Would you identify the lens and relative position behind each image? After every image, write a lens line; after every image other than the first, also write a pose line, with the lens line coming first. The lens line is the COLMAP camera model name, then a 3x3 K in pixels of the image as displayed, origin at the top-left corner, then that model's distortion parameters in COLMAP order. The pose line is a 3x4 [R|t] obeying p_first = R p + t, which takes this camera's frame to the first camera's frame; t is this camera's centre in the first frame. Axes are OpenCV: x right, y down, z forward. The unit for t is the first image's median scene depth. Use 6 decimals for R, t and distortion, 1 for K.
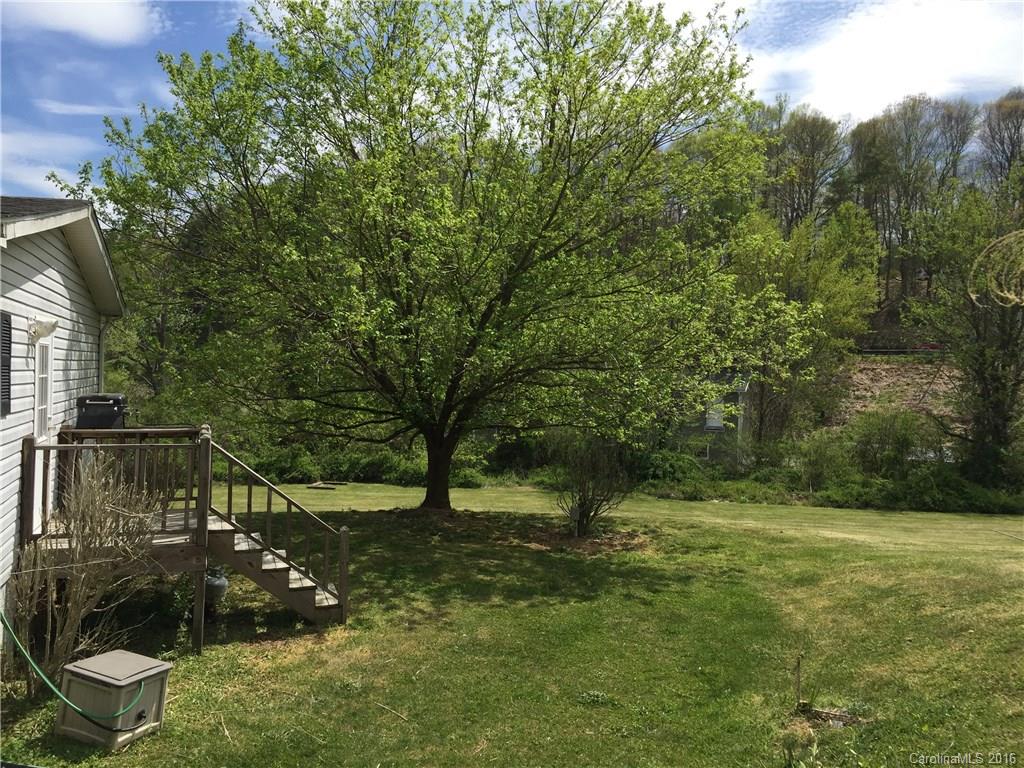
lens RADIAL K [[905.9, 0, 512.0], [0, 905.9, 384.0], [0, 0, 1]] dist [0.039943, -0.022510]
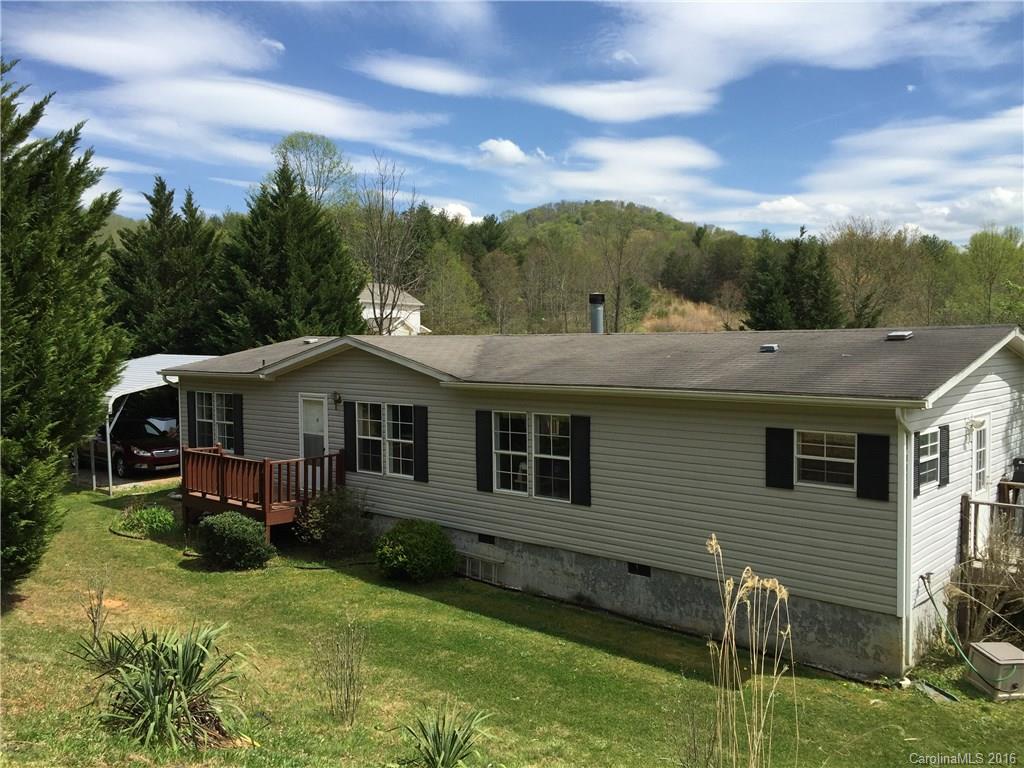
lens RADIAL K [[905.9, 0, 512.0], [0, 905.9, 384.0], [0, 0, 1]] dist [0.039943, -0.022510]
pose [[0.510038, 0.013692, -0.860043, 3.249915], [0.010764, 0.999693, 0.022299, -1.345844], [0.860085, -0.020631, 0.509734, -3.599245]]
